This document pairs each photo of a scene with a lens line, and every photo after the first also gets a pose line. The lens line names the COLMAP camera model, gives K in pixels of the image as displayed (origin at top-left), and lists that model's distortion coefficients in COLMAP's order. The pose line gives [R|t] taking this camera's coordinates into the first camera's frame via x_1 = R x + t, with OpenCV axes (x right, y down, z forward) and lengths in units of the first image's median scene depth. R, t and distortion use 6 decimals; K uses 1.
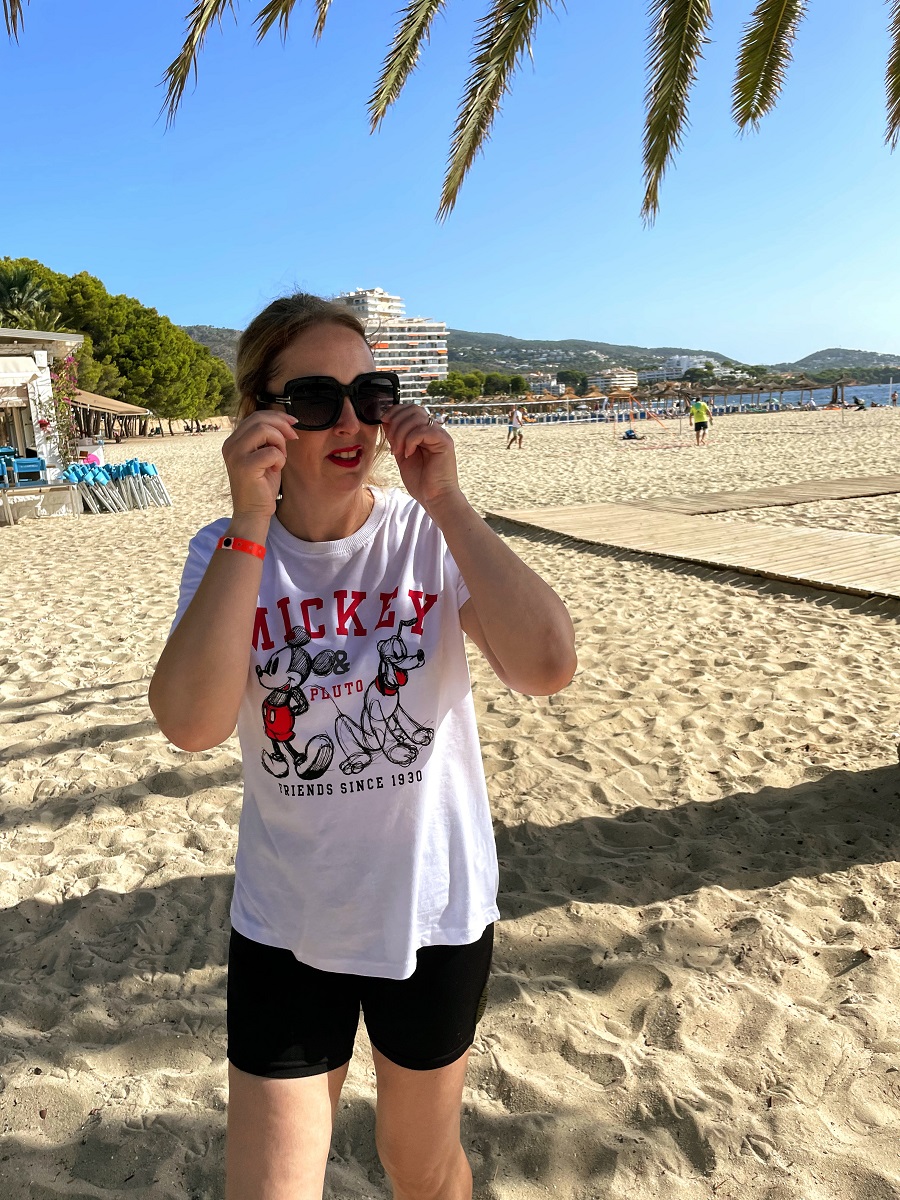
lens RADIAL K [[899.2, 0, 443.7], [0, 899.2, 608.6], [0, 0, 1]] dist [0.083763, -0.107883]
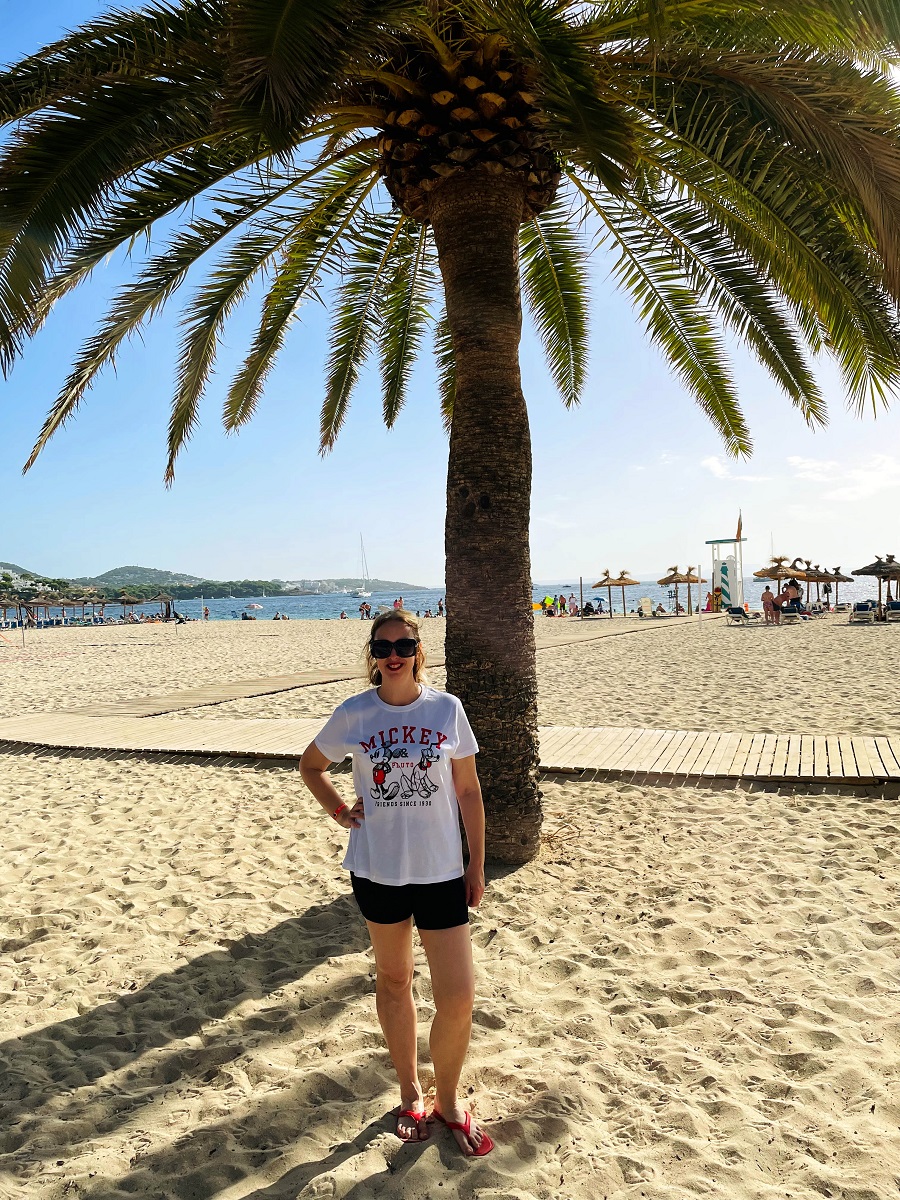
lens RADIAL K [[899.2, 0, 453.7], [0, 899.2, 620.2], [0, 0, 1]] dist [0.083763, -0.107883]
pose [[0.741597, 0.003225, 0.670838, -0.107737], [0.141441, 0.976758, -0.161056, 0.008103], [-0.655765, 0.214323, 0.723904, -0.049586]]
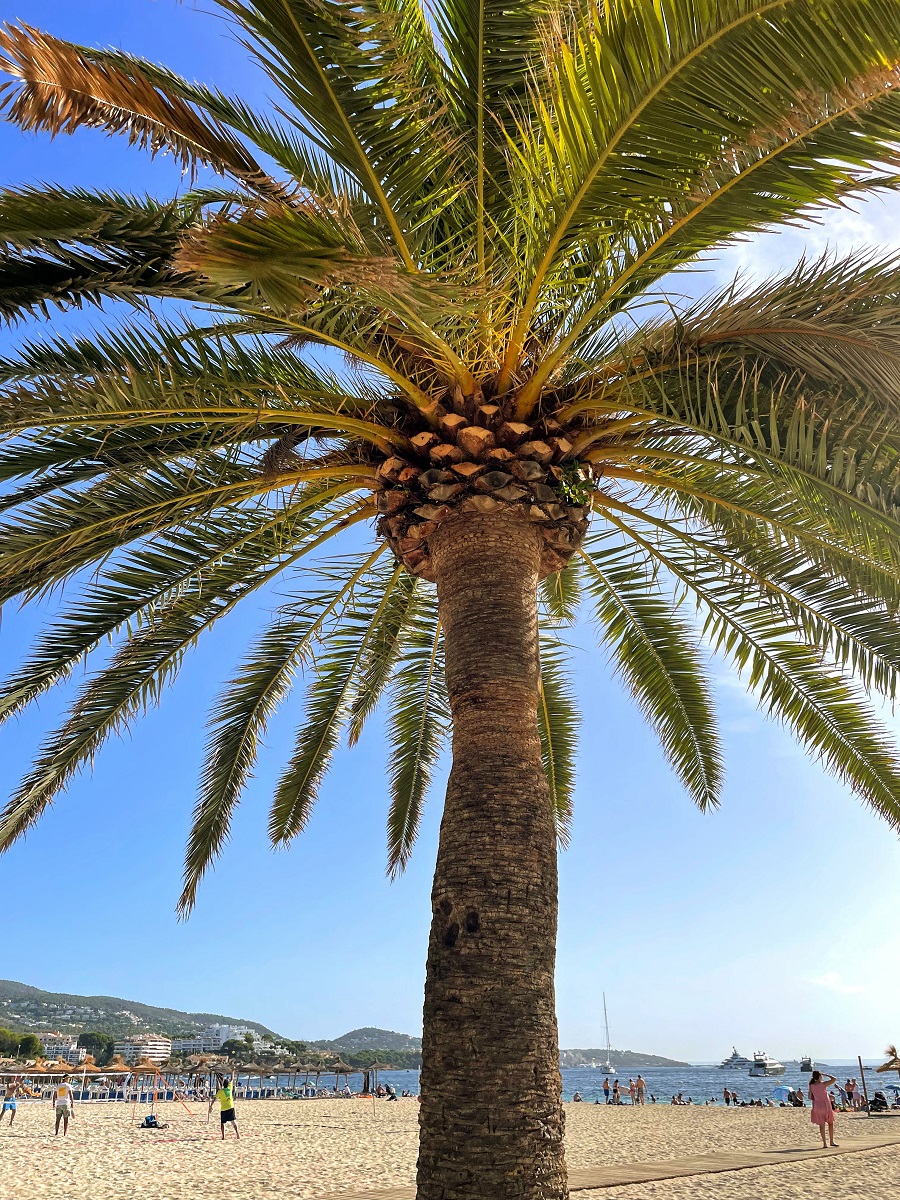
lens RADIAL K [[899.2, 0, 465.8], [0, 899.2, 607.9], [0, 0, 1]] dist [0.083763, -0.107883]
pose [[0.882483, 0.252419, 0.396873, 0.001764], [0.062174, 0.773784, -0.630391, -0.004892], [-0.466217, 0.580985, 0.667157, -0.020539]]
